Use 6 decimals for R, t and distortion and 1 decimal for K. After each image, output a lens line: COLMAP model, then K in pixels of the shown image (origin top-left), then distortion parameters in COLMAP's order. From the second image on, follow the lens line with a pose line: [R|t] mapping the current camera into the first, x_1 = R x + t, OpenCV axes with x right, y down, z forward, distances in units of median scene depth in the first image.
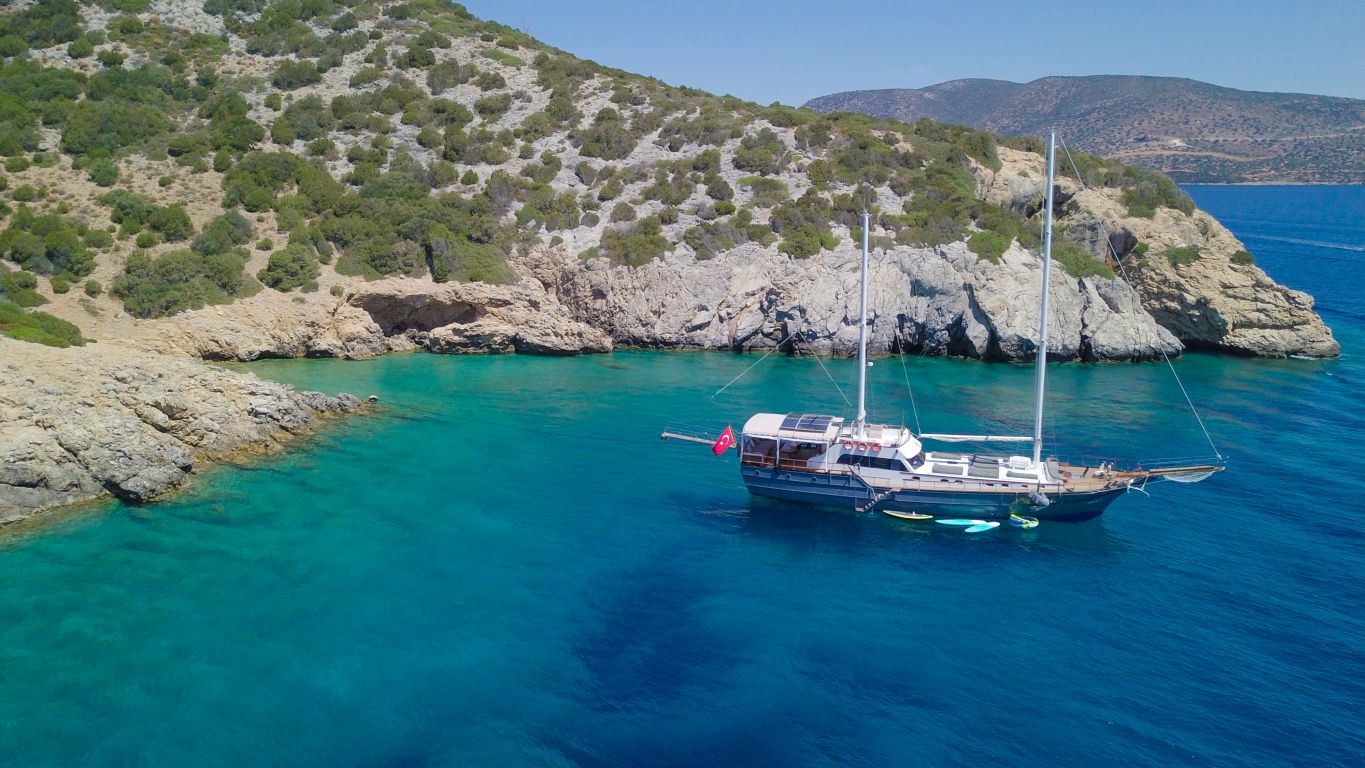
lens RADIAL K [[1015.3, 0, 677.7], [0, 1015.3, 410.8], [0, 0, 1]] dist [0.049812, -0.099376]
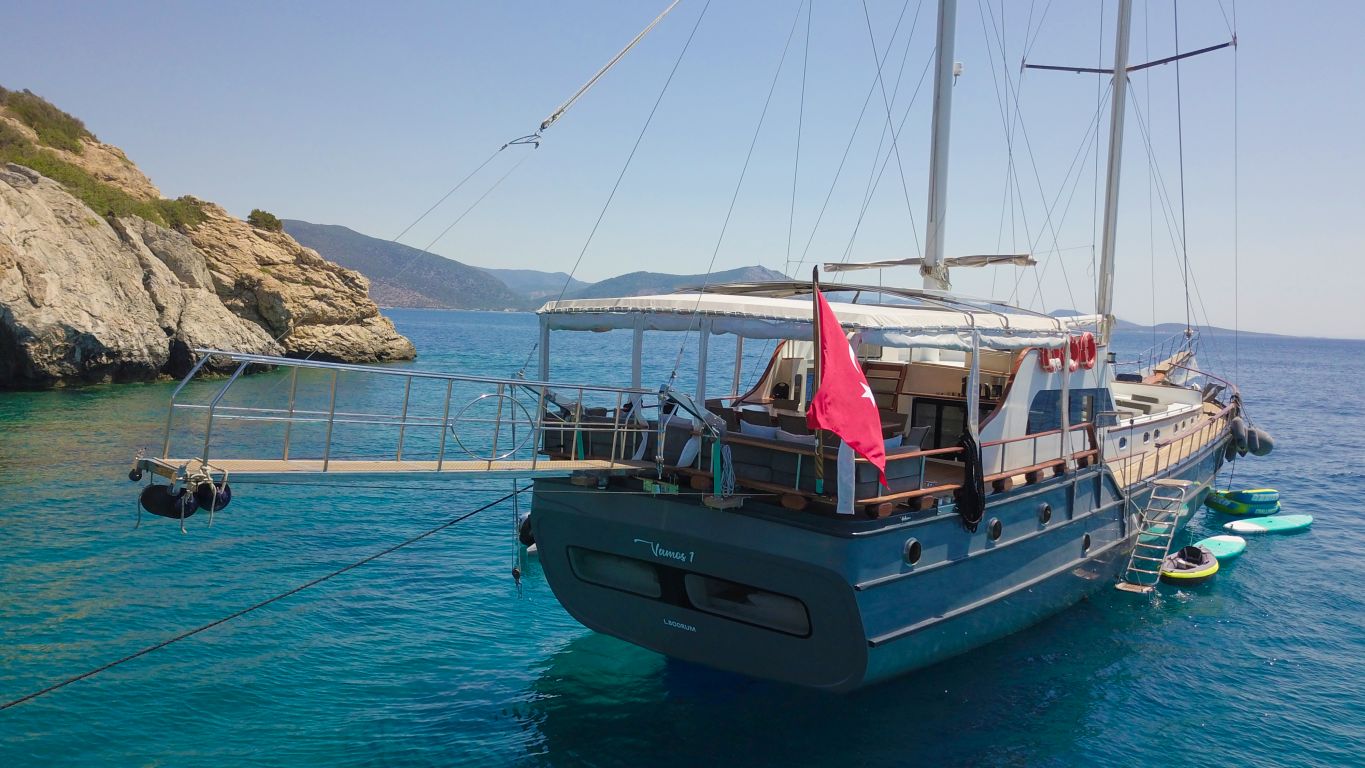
lens RADIAL K [[1038.3, 0, 676.9], [0, 1038.3, 388.3], [0, 0, 1]] dist [0.002162, -0.009001]
pose [[0.256215, -0.057739, 0.964894, -0.019845], [0.180072, 0.983592, 0.011043, -0.006534], [-0.949699, 0.170921, 0.262408, 0.604679]]
